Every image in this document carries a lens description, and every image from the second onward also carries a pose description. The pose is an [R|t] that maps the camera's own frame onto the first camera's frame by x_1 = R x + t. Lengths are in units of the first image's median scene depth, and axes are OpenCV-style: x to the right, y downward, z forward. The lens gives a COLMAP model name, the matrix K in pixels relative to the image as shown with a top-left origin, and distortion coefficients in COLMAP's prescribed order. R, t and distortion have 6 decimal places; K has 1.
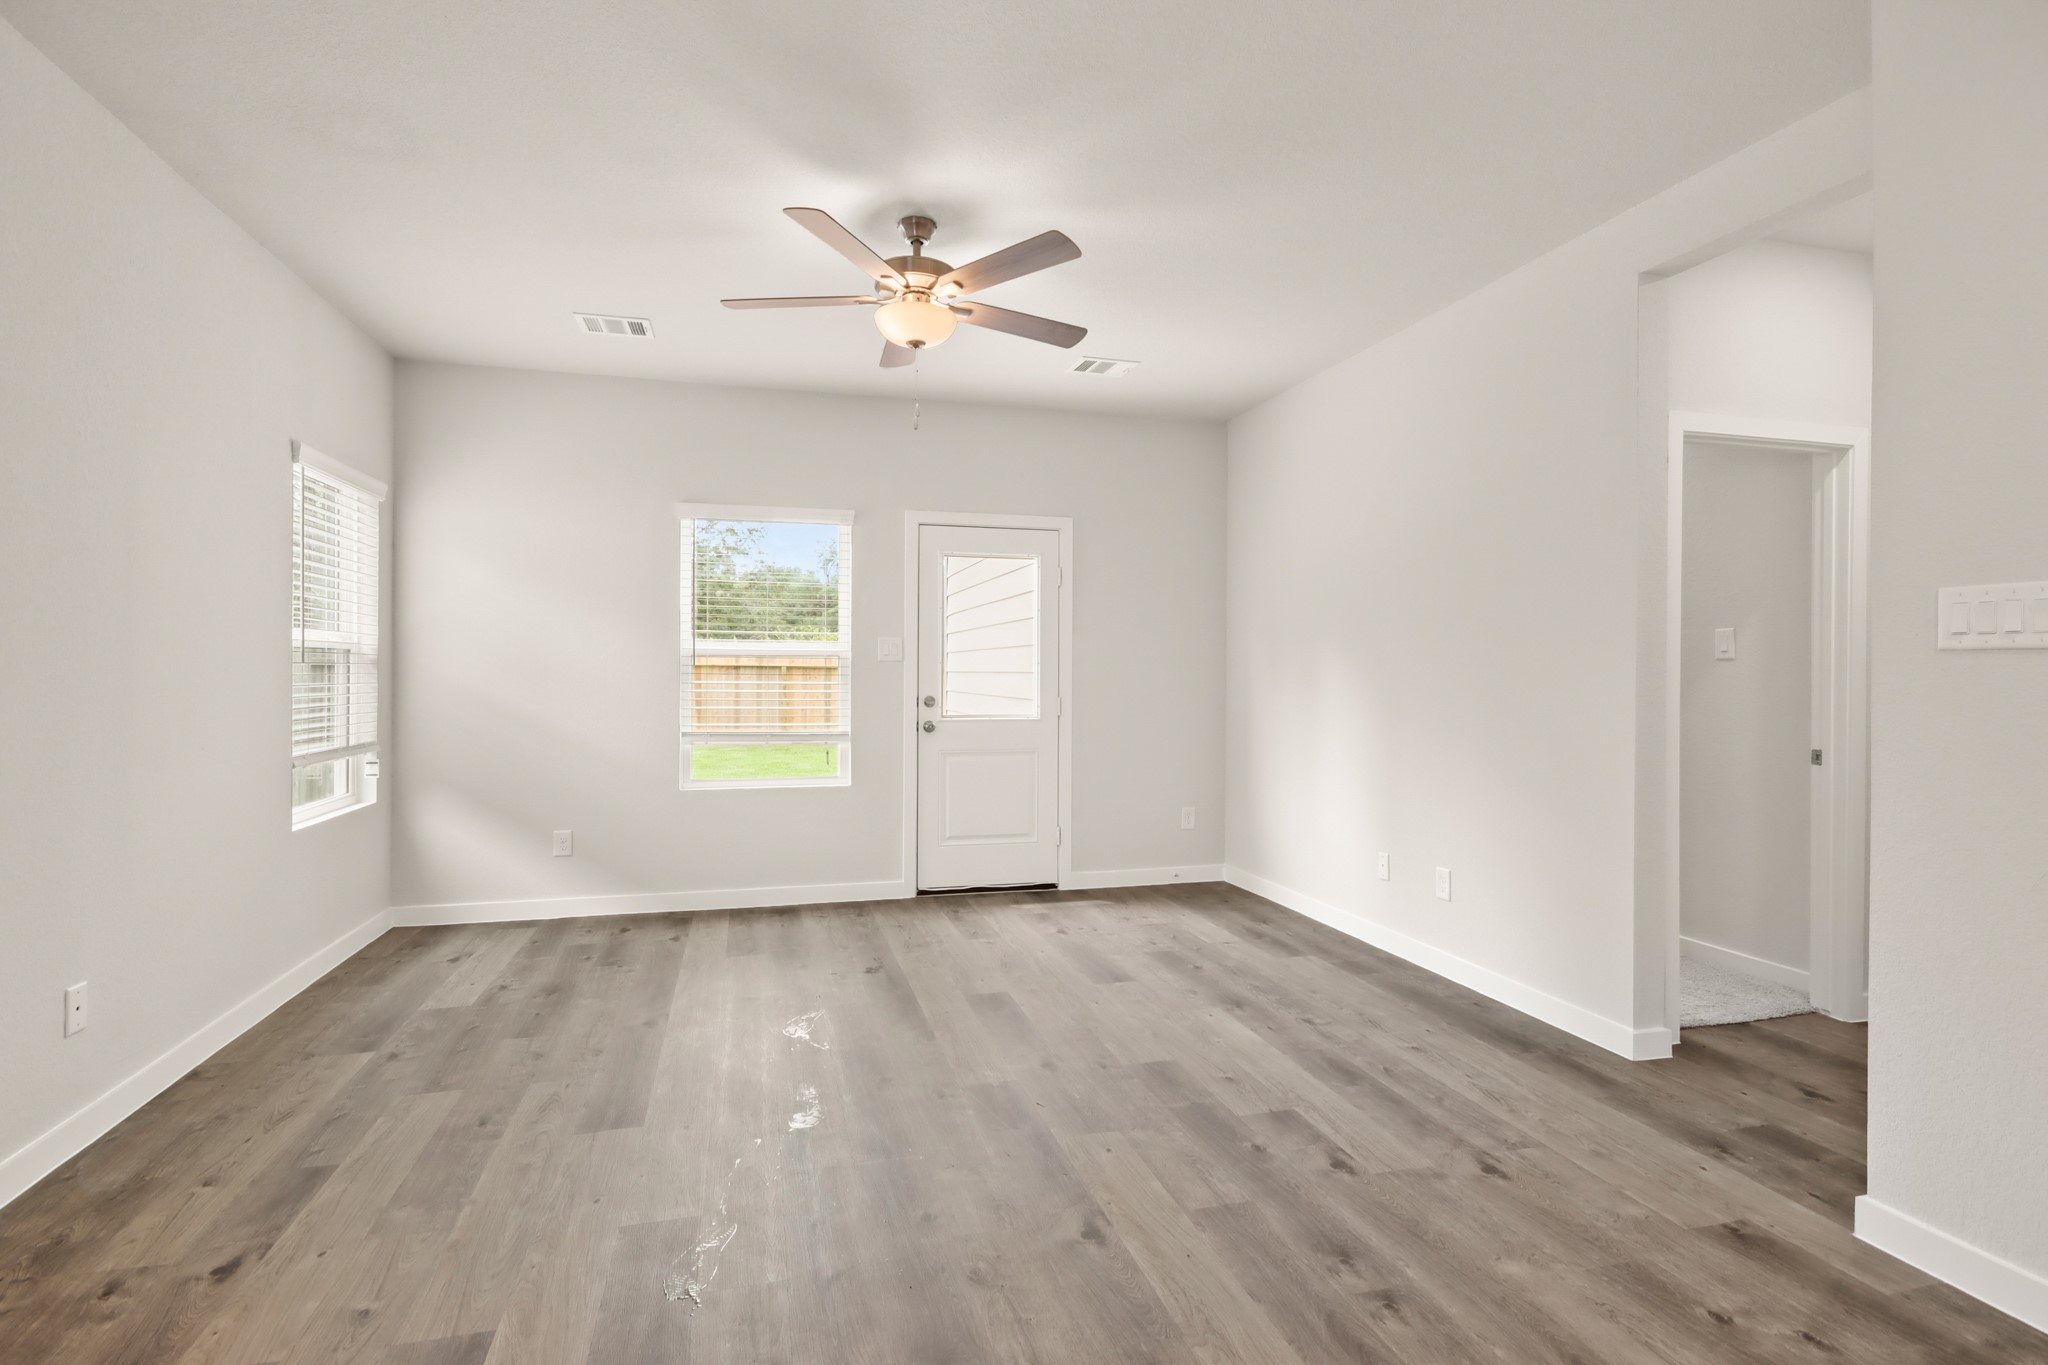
lens RADIAL K [[1000.3, 0, 1019.5], [0, 1000.3, 678.2], [0, 0, 1]] dist [0.002407, -0.002919]
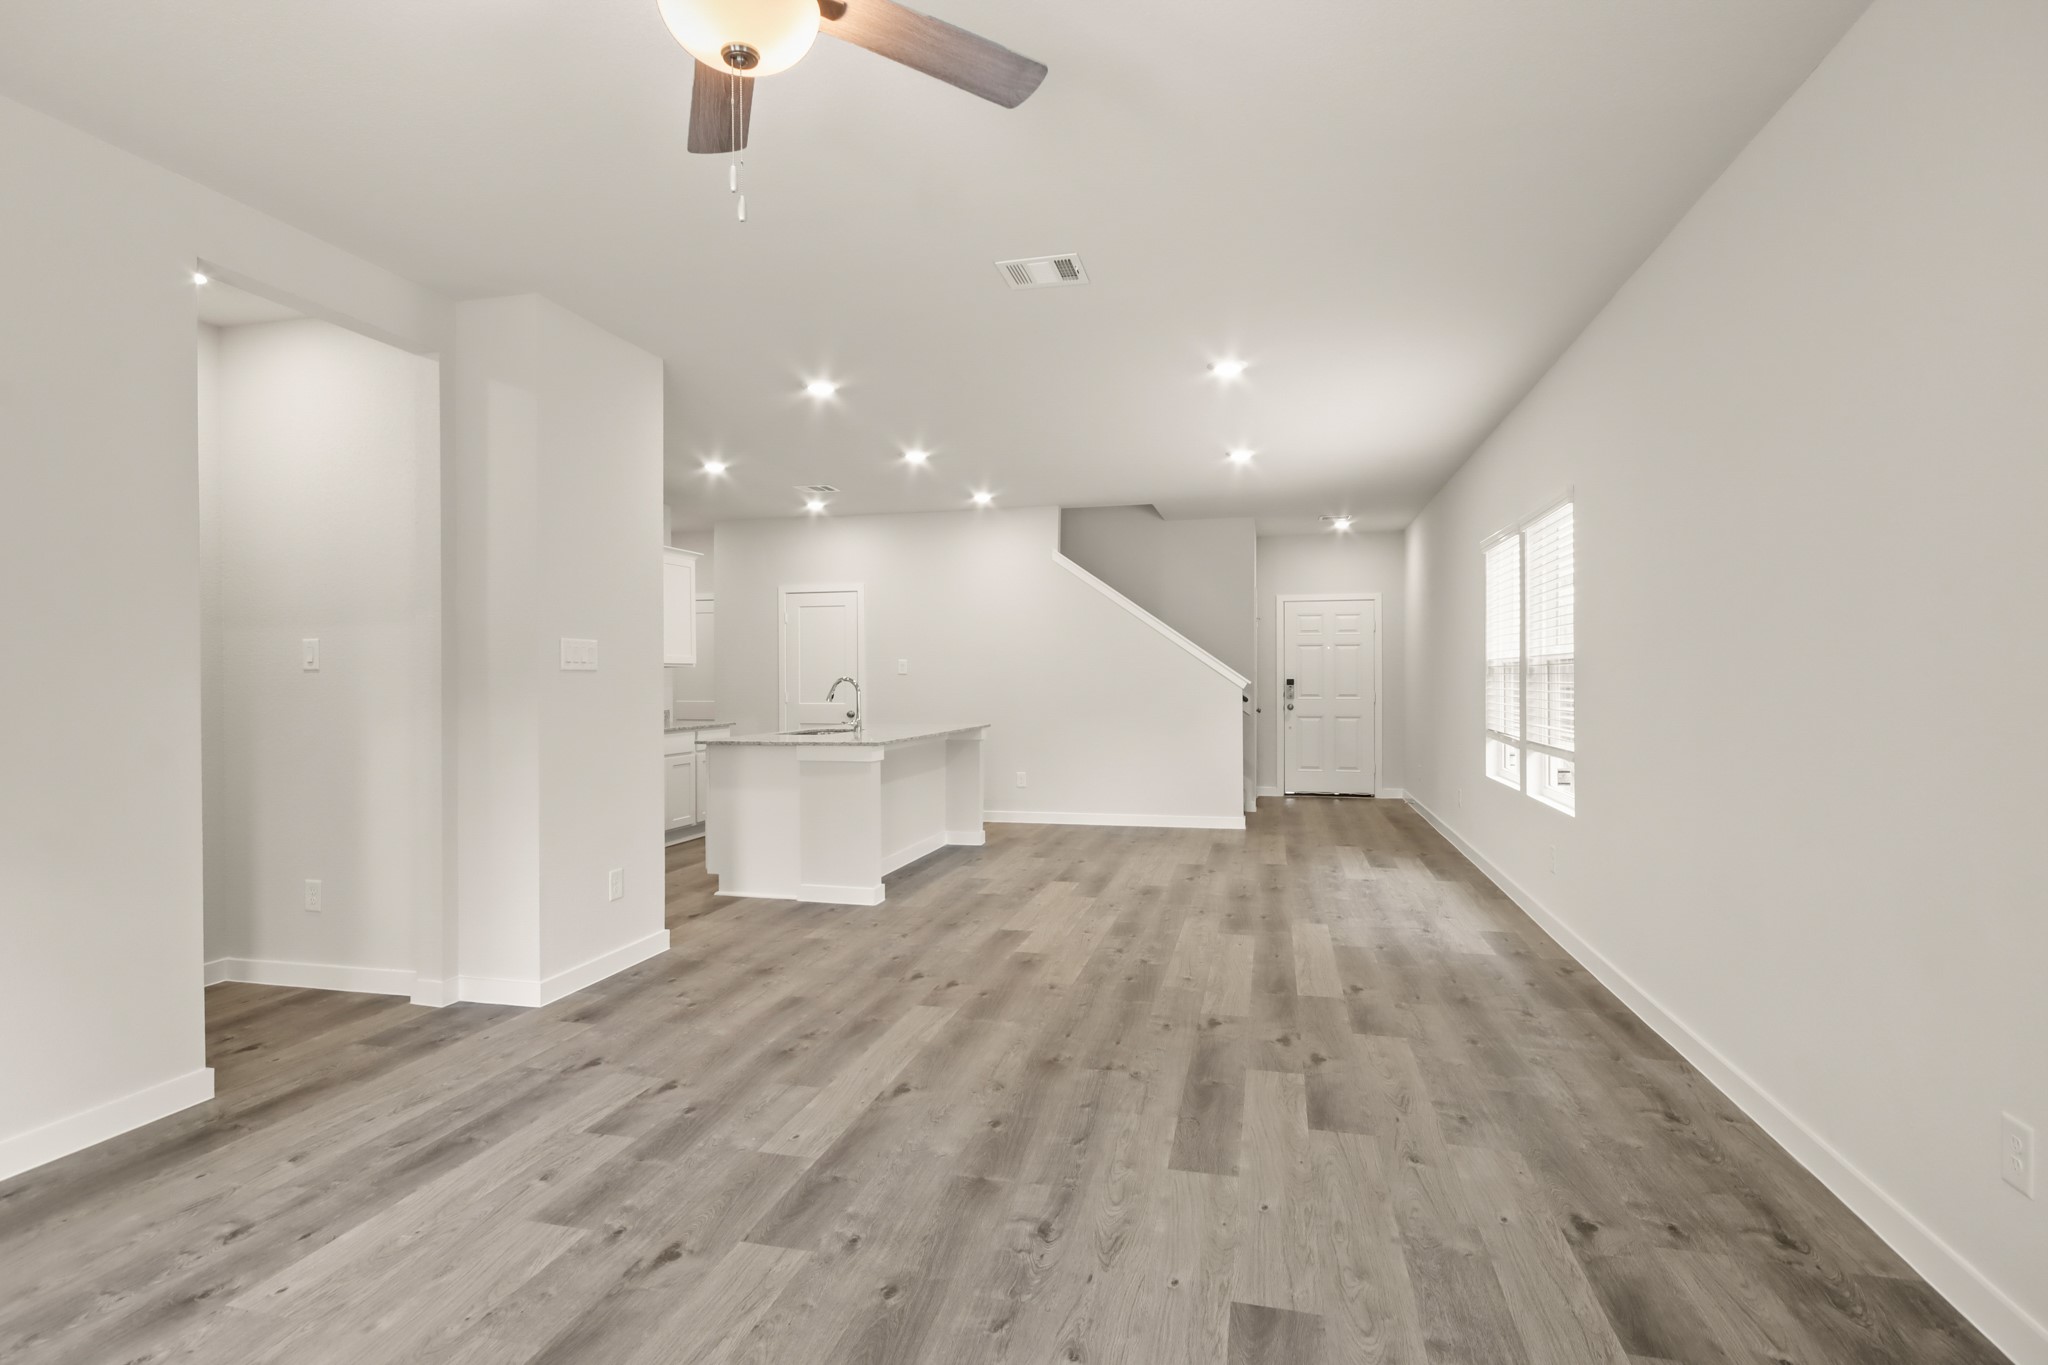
lens RADIAL K [[1000.3, 0, 1028.7], [0, 1000.3, 683.7], [0, 0, 1]] dist [0.002407, -0.002919]
pose [[-0.876573, -0.000302, 0.481270, -0.619027], [0.006677, 0.999896, 0.012789, -0.015402], [-0.481223, 0.014423, -0.876479, 1.763548]]
